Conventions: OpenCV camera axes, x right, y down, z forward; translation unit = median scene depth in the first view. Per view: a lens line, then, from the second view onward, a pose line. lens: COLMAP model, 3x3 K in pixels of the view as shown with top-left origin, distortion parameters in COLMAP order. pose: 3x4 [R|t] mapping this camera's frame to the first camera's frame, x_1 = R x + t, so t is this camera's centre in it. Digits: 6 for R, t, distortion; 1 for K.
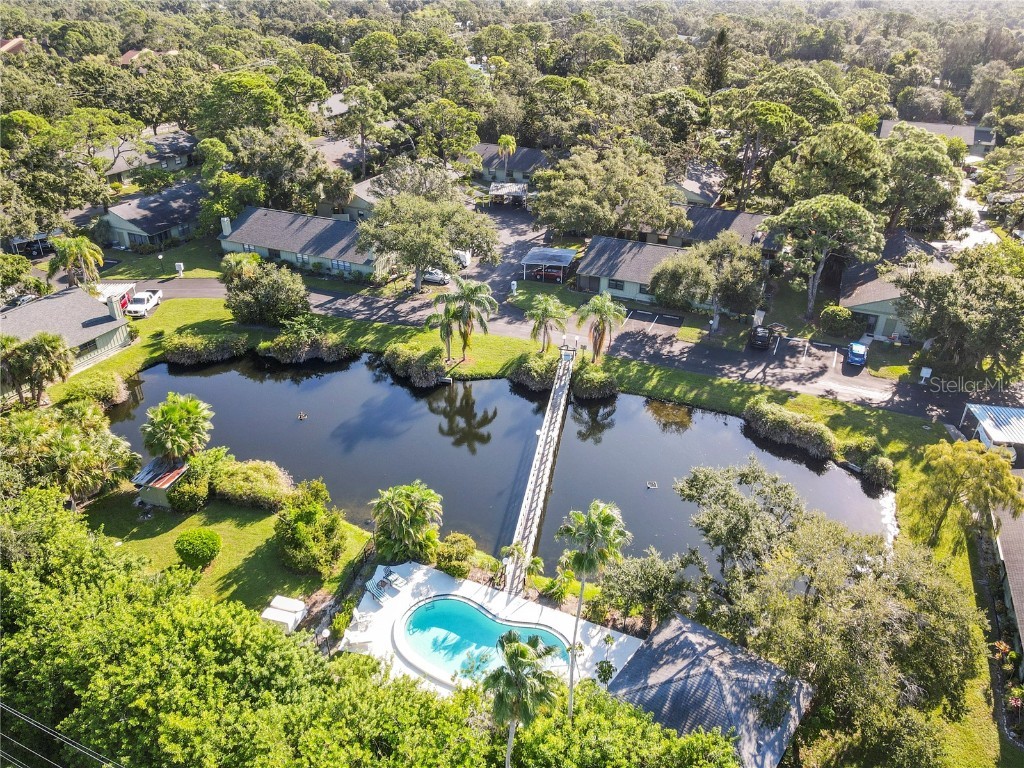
lens RADIAL K [[745.6, 0, 512.0], [0, 745.6, 384.0], [0, 0, 1]] dist [0.023390, -0.002699]
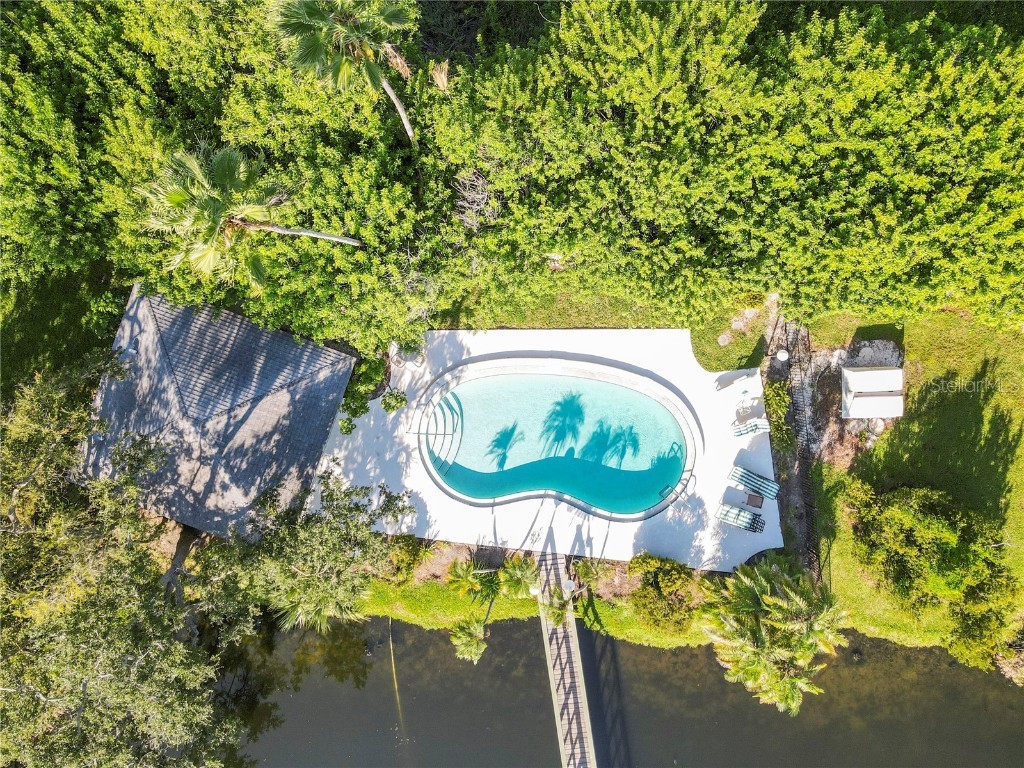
lens RADIAL K [[745.6, 0, 512.0], [0, 745.6, 384.0], [0, 0, 1]] dist [0.023390, -0.002699]
pose [[-0.949154, 0.314392, 0.016262, -0.025116], [-0.150438, -0.498336, 0.853832, -0.182607], [0.276542, 0.807972, 0.520294, 0.564010]]
